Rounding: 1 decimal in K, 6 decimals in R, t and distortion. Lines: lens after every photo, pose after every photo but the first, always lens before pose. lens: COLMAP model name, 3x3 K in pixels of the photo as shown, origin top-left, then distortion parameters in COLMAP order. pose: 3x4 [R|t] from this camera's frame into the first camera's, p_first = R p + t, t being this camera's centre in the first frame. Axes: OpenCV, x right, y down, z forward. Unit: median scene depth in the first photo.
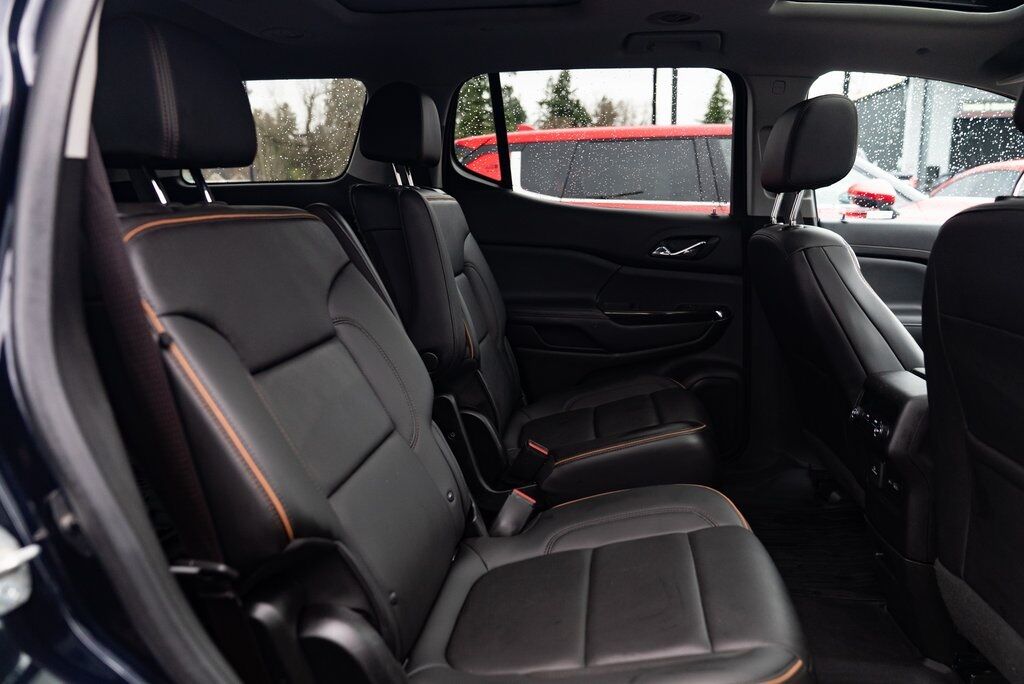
lens RADIAL K [[716.5, 0, 514.4], [0, 716.5, 337.9], [0, 0, 1]] dist [-0.020597, 0.016598]
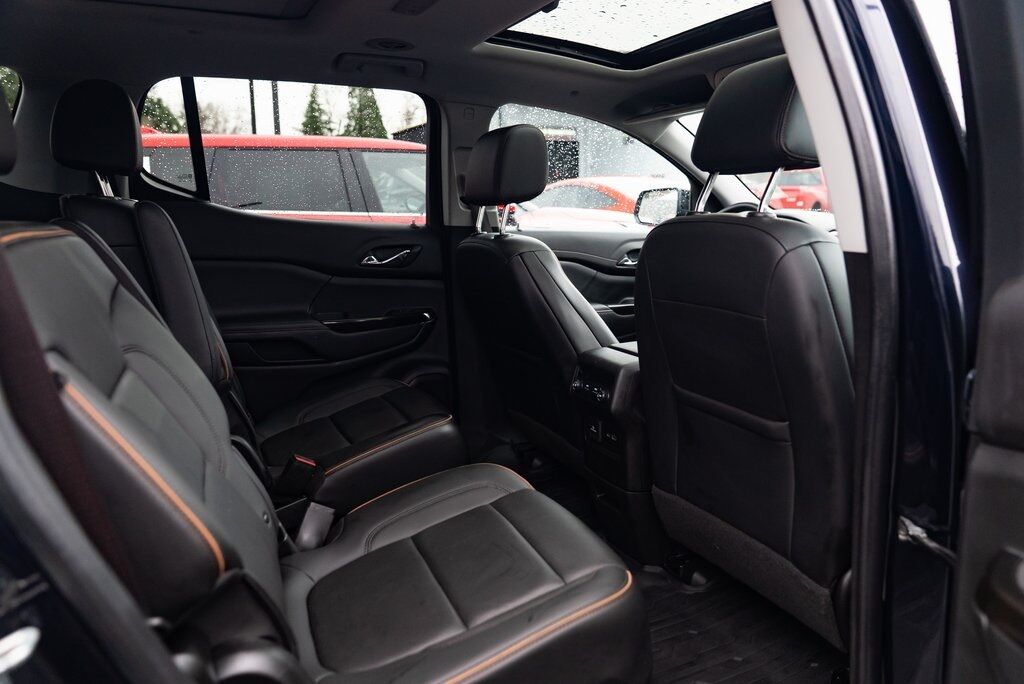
lens RADIAL K [[716.5, 0, 516.7], [0, 716.5, 341.6], [0, 0, 1]] dist [-0.020597, 0.016598]
pose [[0.855383, -0.091158, 0.509912, -0.191837], [0.094523, 0.995334, 0.019374, -0.003025], [-0.509299, 0.031626, 0.860008, -0.012567]]
